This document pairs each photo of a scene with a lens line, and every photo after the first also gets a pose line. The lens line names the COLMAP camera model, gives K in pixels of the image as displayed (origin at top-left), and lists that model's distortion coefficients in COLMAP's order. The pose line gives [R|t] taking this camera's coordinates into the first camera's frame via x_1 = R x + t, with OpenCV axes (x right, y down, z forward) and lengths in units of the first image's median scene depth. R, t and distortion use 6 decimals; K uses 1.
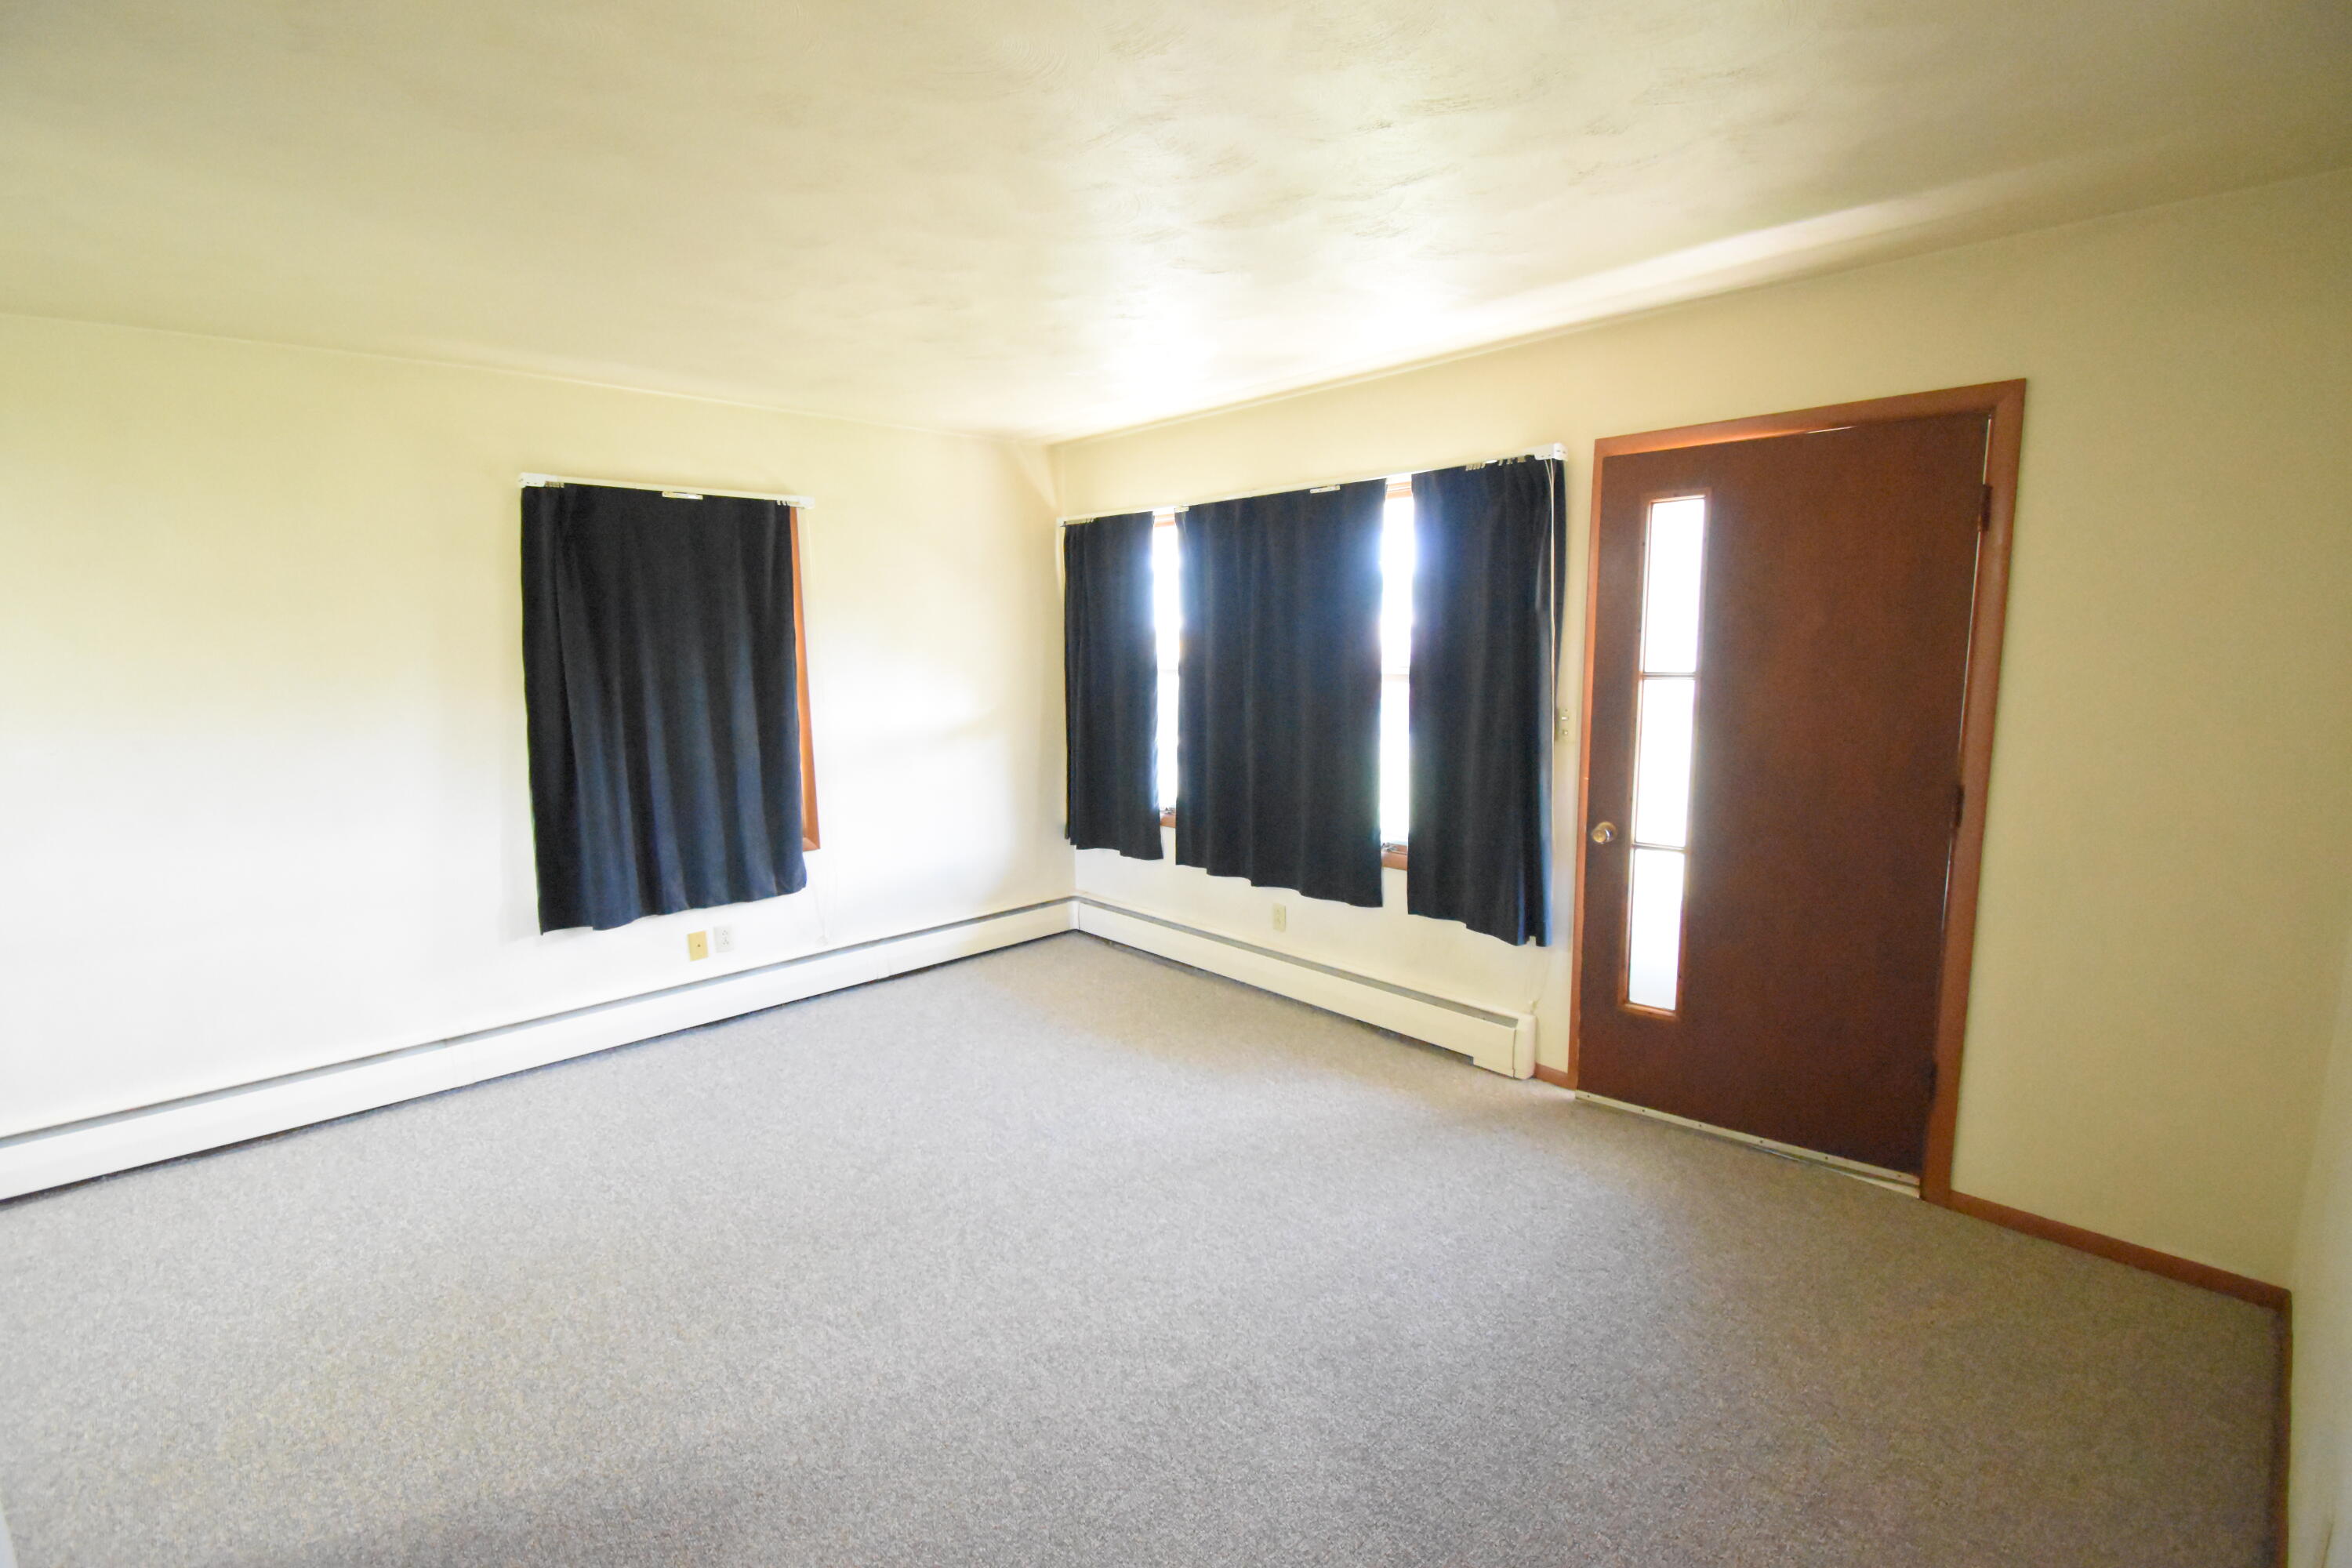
lens RADIAL K [[1036.0, 0, 1114.9], [0, 1036.0, 769.0], [0, 0, 1]] dist [-0.001056, -0.006041]
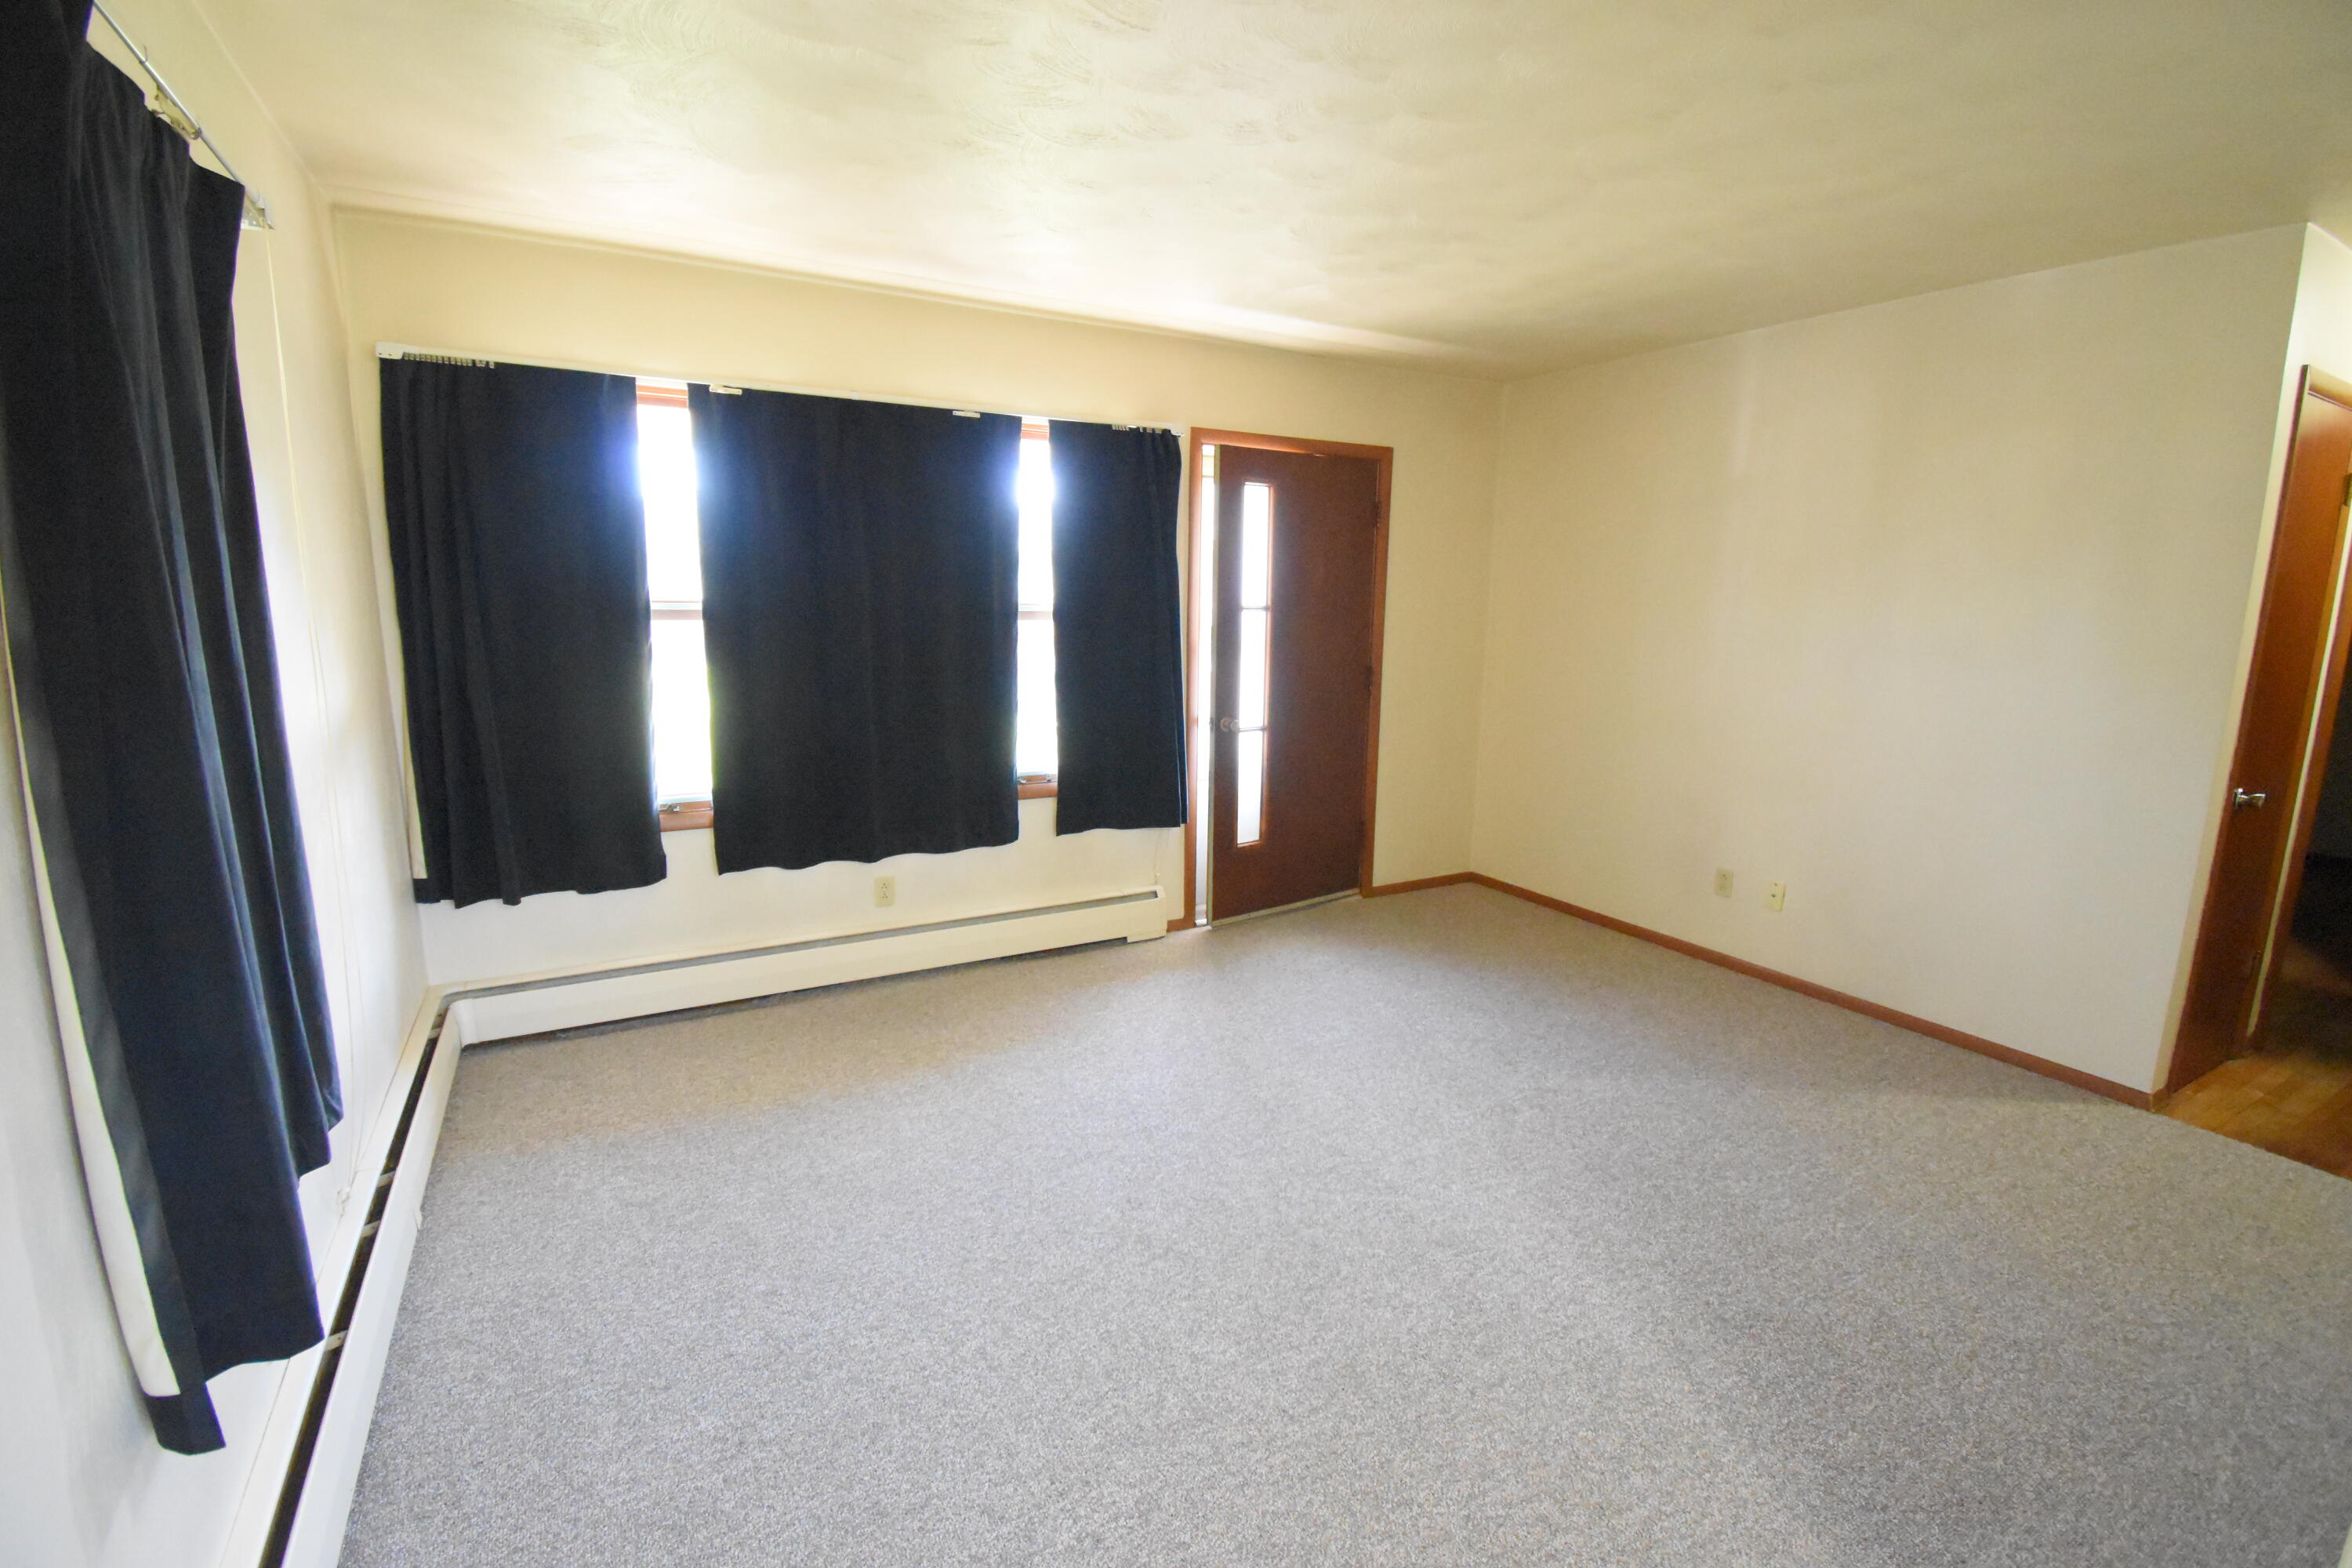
lens RADIAL K [[1036.0, 0, 1233.0], [0, 1036.0, 778.7], [0, 0, 1]] dist [-0.001056, -0.006041]
pose [[0.205473, -0.157822, 0.965853, -0.765019], [0.111248, 0.984281, 0.137167, -0.049193], [-0.972319, 0.079265, 0.219801, 0.627470]]
